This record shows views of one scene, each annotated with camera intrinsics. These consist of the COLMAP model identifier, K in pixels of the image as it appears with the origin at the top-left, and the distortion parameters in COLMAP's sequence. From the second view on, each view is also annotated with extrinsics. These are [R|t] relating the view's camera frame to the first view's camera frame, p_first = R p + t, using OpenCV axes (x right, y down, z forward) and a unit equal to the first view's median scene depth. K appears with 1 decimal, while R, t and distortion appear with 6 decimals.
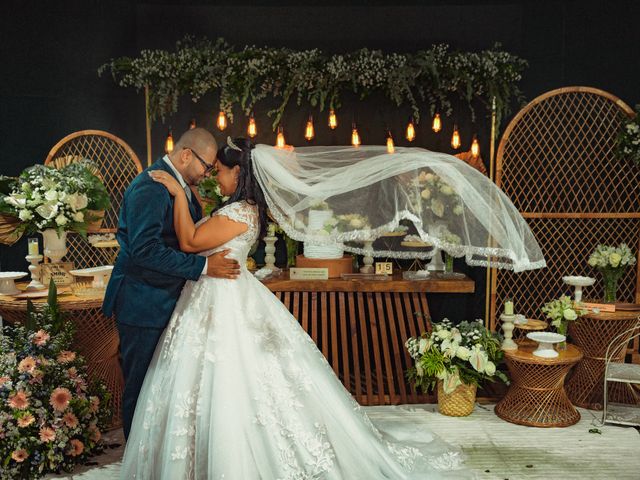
lens RADIAL K [[4421.5, 0, 320.0], [0, 4421.5, 240.0], [0, 0, 1]] dist [-12.944174, 858.122684]
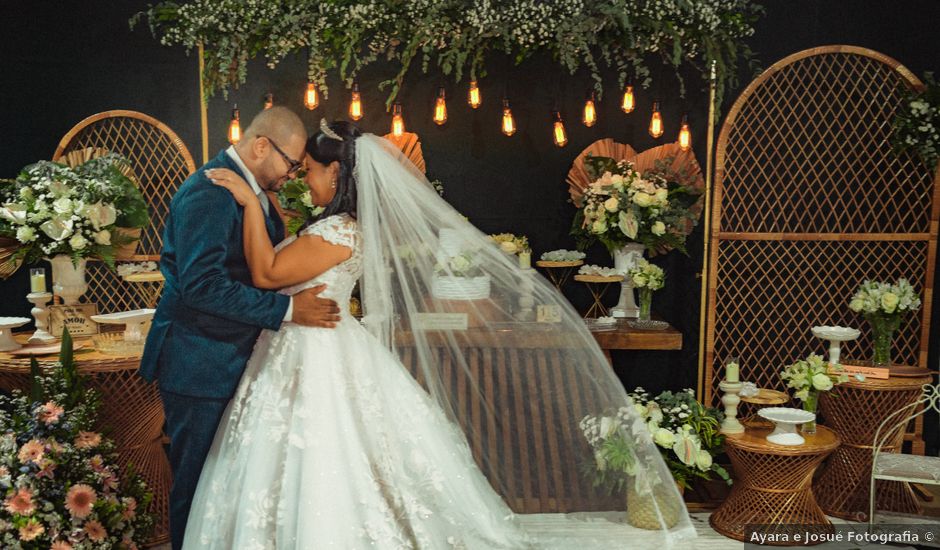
lens RADIAL K [[4456.2, 0, 470.0], [0, 4456.2, 275.0], [0, 0, 1]] dist [-4.339951, 5.710435]
pose [[0.999996, 0.002672, 0.001125, 0.001515], [-0.002673, 0.999996, 0.000941, -0.000186], [-0.001123, -0.000944, 0.999999, 0.312584]]
